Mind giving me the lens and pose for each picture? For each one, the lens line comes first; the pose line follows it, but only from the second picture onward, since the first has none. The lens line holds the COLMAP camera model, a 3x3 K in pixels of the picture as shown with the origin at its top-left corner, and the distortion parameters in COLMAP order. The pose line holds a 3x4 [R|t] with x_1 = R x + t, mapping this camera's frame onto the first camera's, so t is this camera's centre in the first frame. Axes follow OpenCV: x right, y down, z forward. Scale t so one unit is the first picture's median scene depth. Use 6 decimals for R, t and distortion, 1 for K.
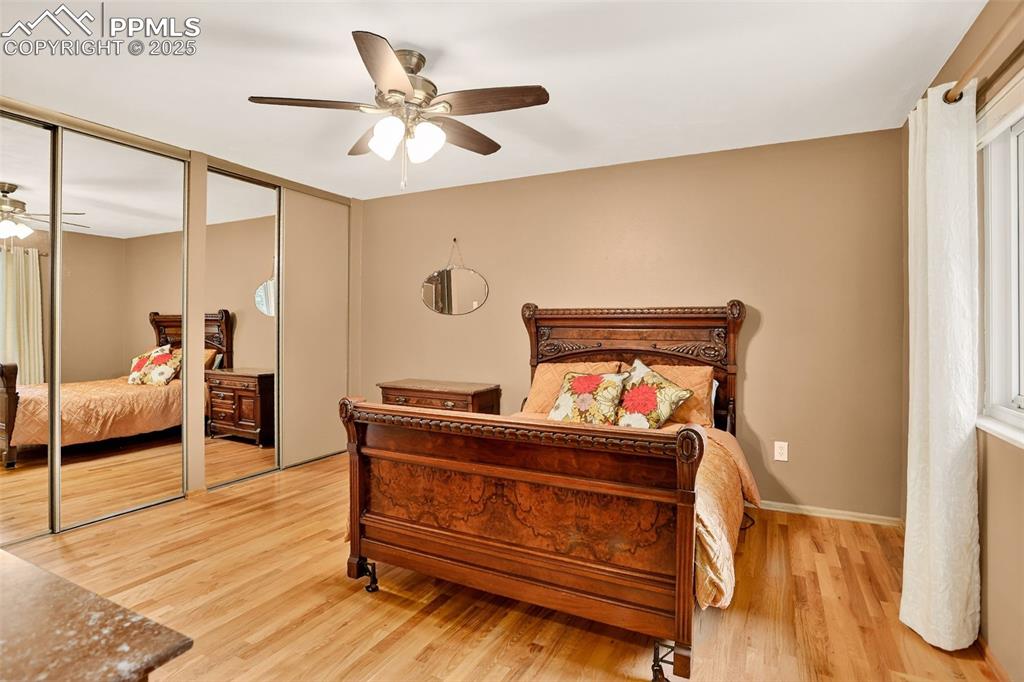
lens RADIAL K [[520.9, 0, 502.8], [0, 520.9, 336.7], [0, 0, 1]] dist [-0.073005, 0.031406]
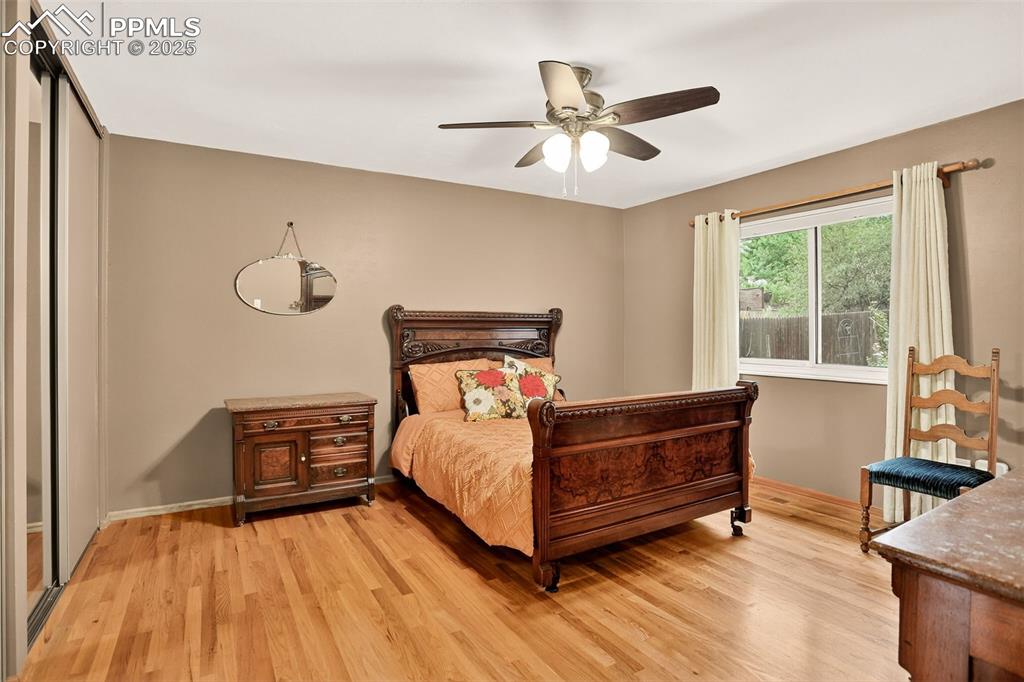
lens RADIAL K [[520.9, 0, 502.8], [0, 520.9, 336.7], [0, 0, 1]] dist [-0.073005, 0.031406]
pose [[0.523737, -0.011634, 0.851801, -1.192633], [0.017747, 0.999839, 0.002744, -0.004451], [-0.851695, 0.013680, 0.523859, 0.573232]]
